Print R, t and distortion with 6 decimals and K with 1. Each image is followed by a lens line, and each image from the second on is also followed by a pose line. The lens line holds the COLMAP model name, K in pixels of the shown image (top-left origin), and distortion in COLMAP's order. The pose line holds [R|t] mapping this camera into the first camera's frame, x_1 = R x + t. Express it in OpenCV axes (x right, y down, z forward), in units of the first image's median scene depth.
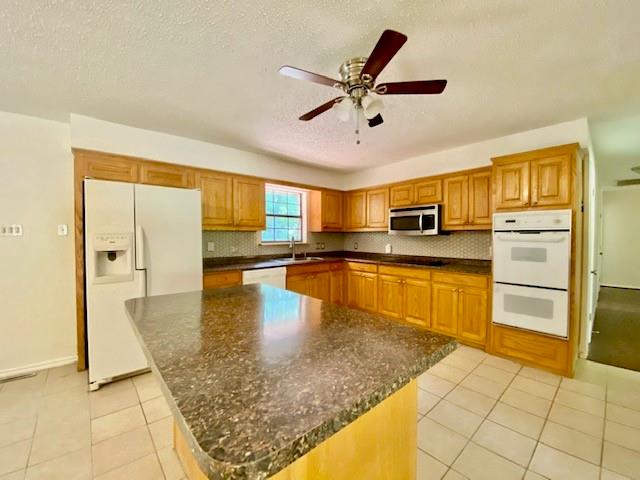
lens RADIAL K [[267.1, 0, 320.0], [0, 267.1, 240.0], [0, 0, 1]] dist [0.000332, -0.012502]
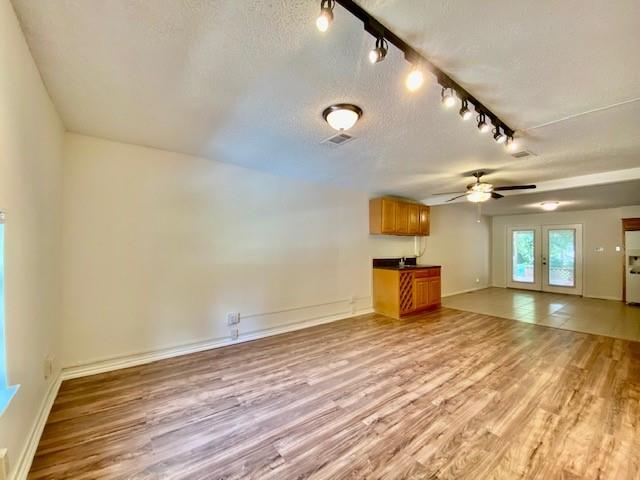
lens RADIAL K [[267.1, 0, 320.0], [0, 267.1, 240.0], [0, 0, 1]] dist [0.000332, -0.012502]
pose [[-0.065404, -0.014829, -0.997749, 2.024058], [-0.027253, 0.999543, -0.013070, -0.004595], [0.997487, 0.026337, -0.065778, -1.988701]]
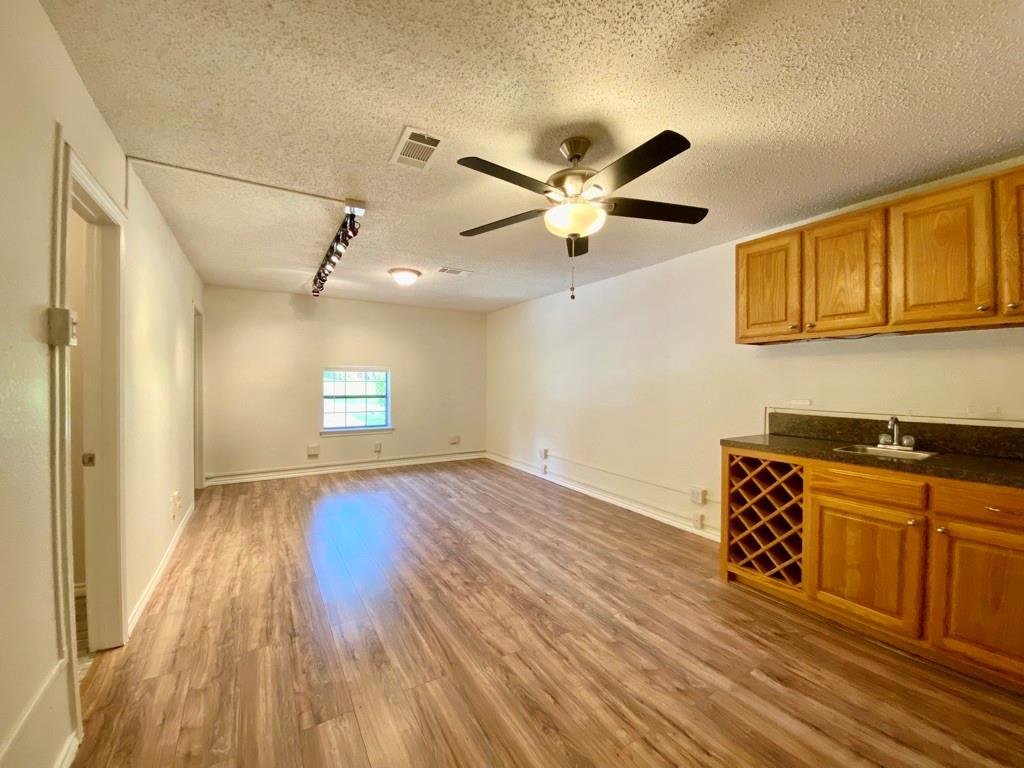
lens RADIAL K [[427.3, 0, 512.0], [0, 427.3, 384.0], [0, 0, 1]] dist [0.000332, -0.012502]
pose [[-0.979933, -0.008438, 0.199151, -0.900102], [-0.003238, 0.999646, 0.026421, -0.020862], [-0.199303, 0.025246, -0.979613, 0.938271]]
